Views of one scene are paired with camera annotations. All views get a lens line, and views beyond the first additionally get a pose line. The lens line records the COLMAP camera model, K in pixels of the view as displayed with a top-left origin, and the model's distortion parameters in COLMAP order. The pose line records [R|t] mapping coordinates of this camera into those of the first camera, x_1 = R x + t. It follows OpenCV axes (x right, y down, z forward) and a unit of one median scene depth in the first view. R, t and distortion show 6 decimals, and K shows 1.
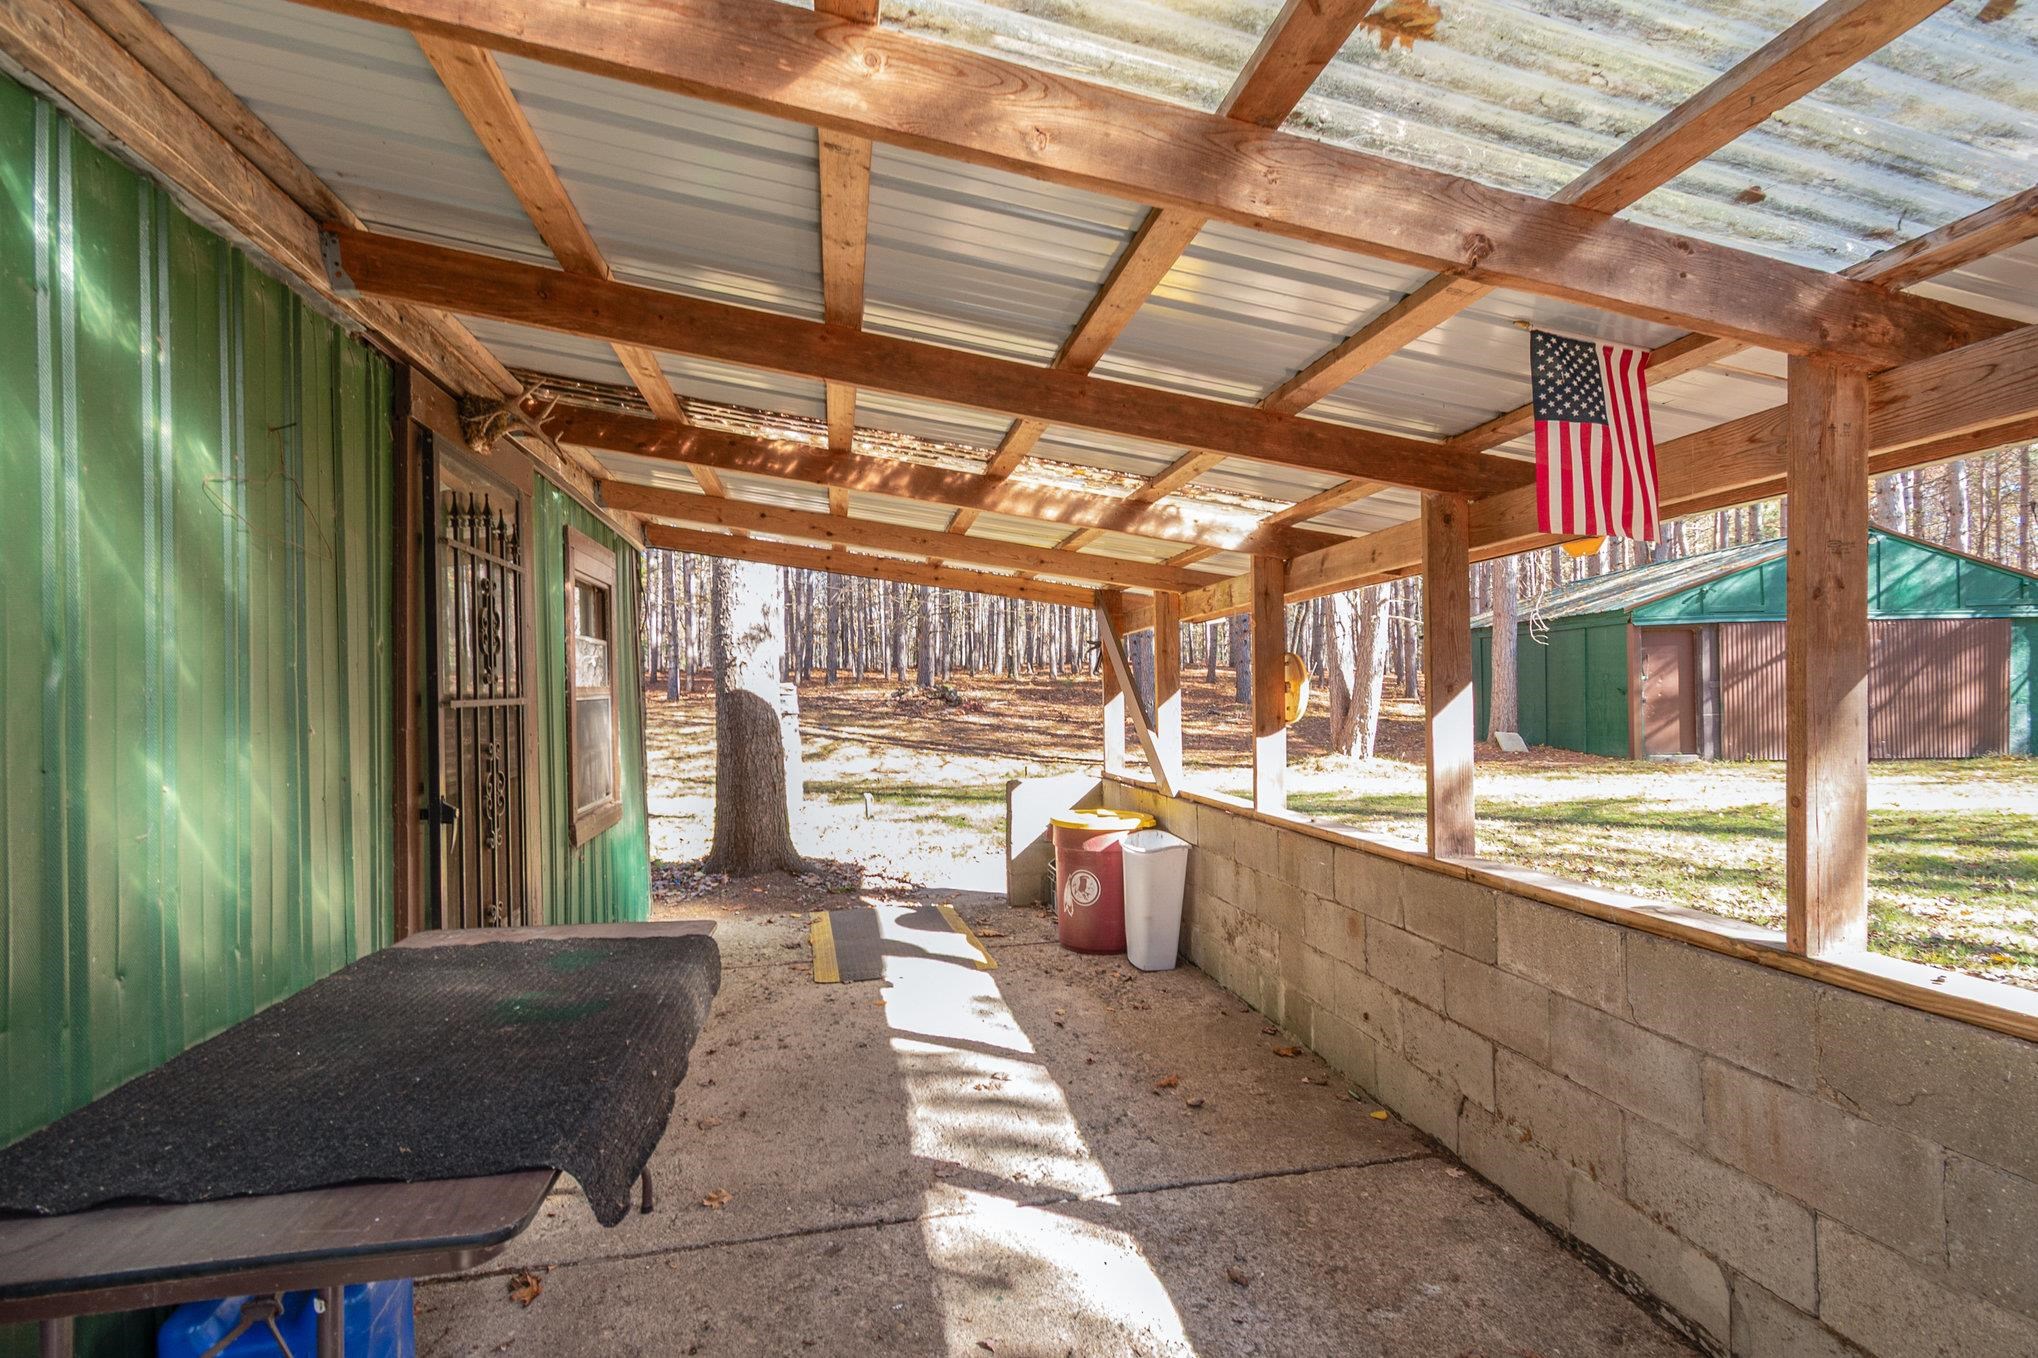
lens RADIAL K [[906.3, 0, 1021.8], [0, 906.3, 695.4], [0, 0, 1]] dist [0.006299, -0.001034]
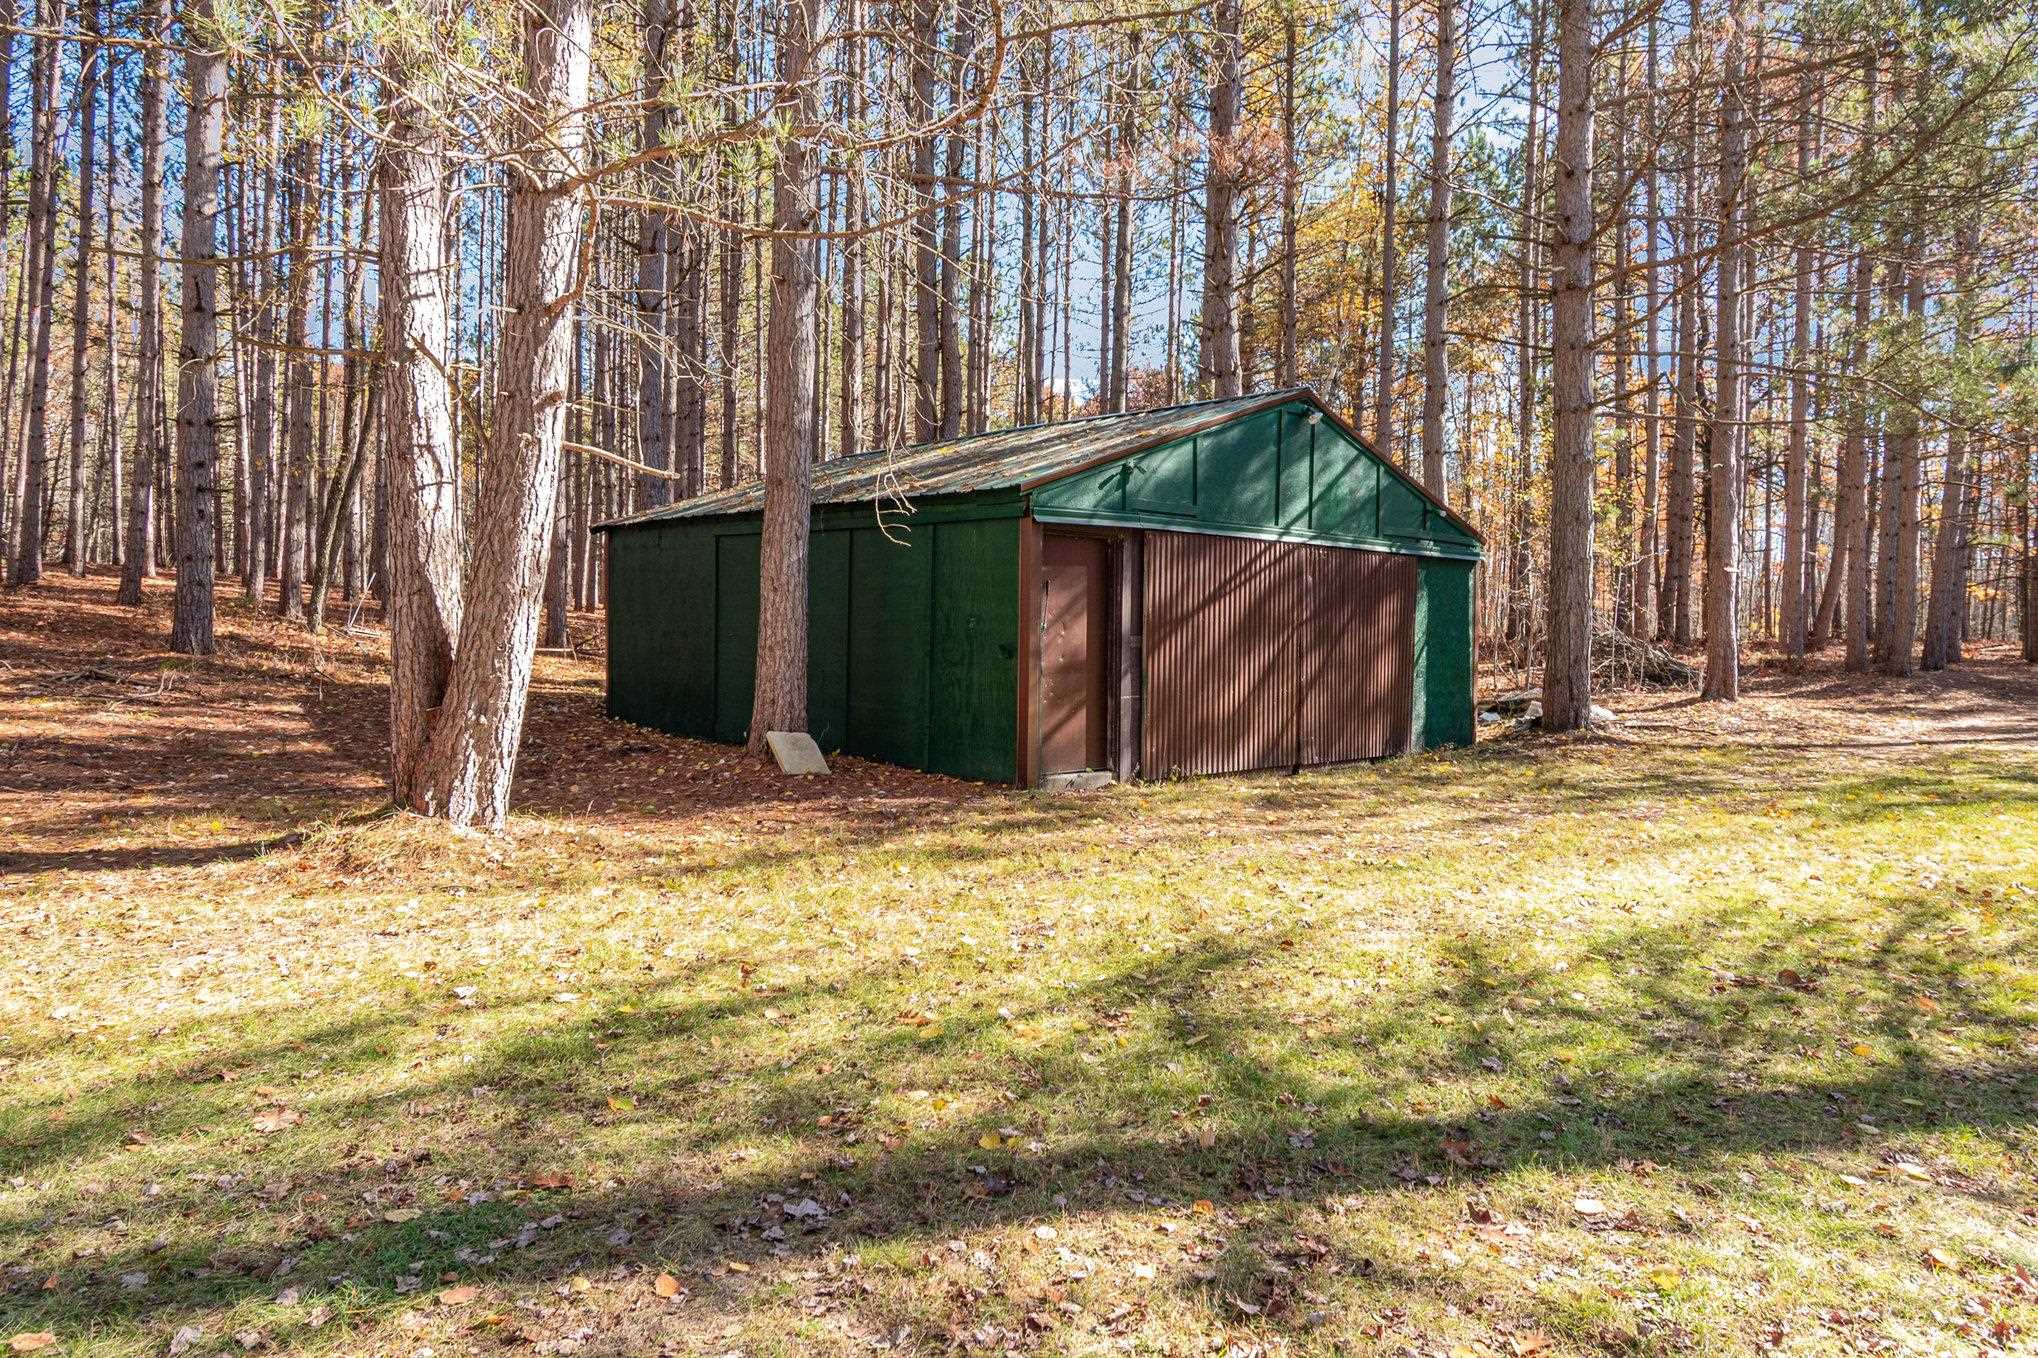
lens RADIAL K [[1277.3, 0, 1015.7], [0, 1277.3, 627.7], [0, 0, 1]] dist [-0.000304, 0.000418]
pose [[0.717323, 0.029562, 0.696113, 0.175774], [-0.025914, 0.999540, -0.015744, -0.006501], [-0.696258, -0.006746, 0.717759, 0.498085]]
